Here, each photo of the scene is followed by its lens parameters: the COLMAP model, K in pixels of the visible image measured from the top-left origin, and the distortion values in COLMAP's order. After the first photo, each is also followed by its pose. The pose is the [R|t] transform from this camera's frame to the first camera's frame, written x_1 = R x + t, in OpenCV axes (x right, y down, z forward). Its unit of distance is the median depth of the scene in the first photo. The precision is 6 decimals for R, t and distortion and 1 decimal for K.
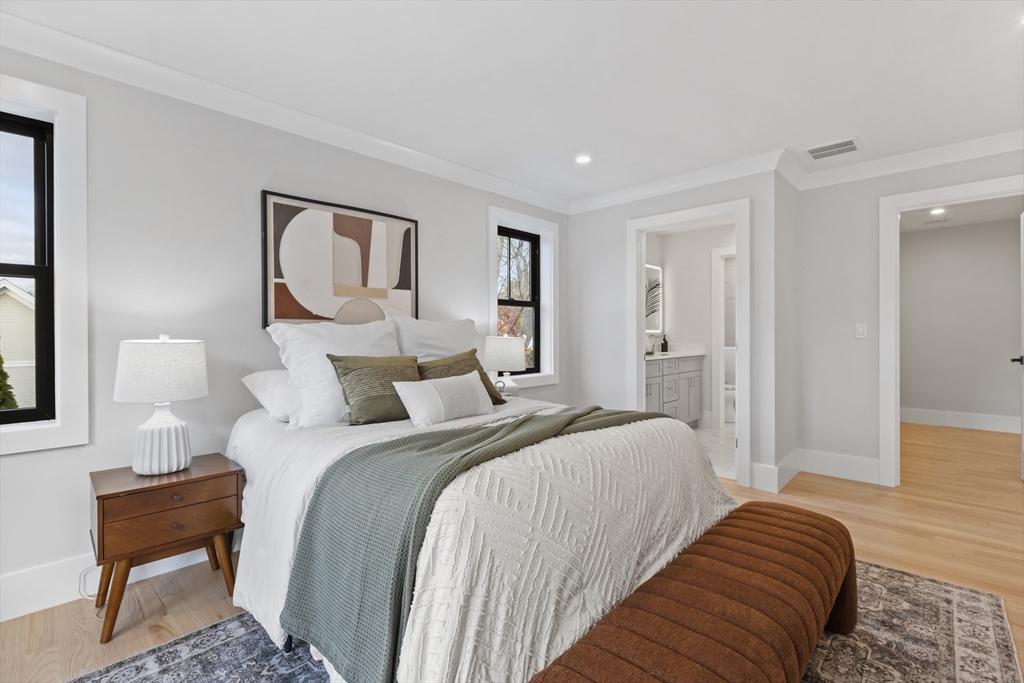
lens RADIAL K [[457.2, 0, 510.4], [0, 457.2, 333.0], [0, 0, 1]] dist [0.012376, -0.001063]
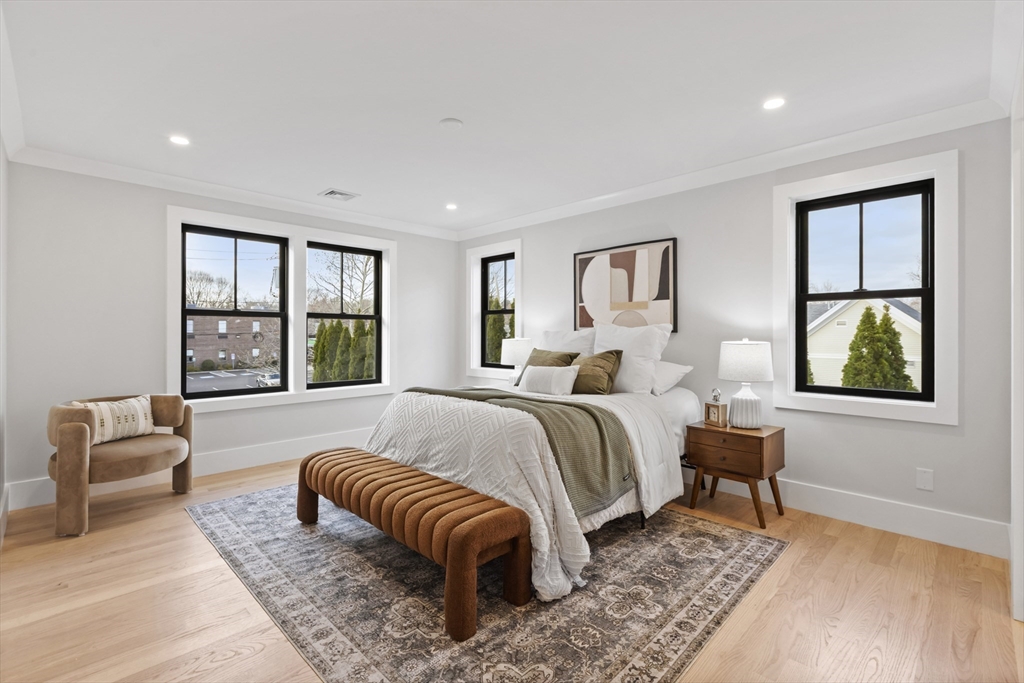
lens RADIAL K [[457.2, 0, 514.3], [0, 457.2, 331.1], [0, 0, 1]] dist [0.012376, -0.001063]
pose [[-0.012643, -0.004525, -0.999910, 1.074038], [-0.009066, 0.999949, -0.004410, -0.005685], [0.999879, 0.009009, -0.012684, 0.709637]]
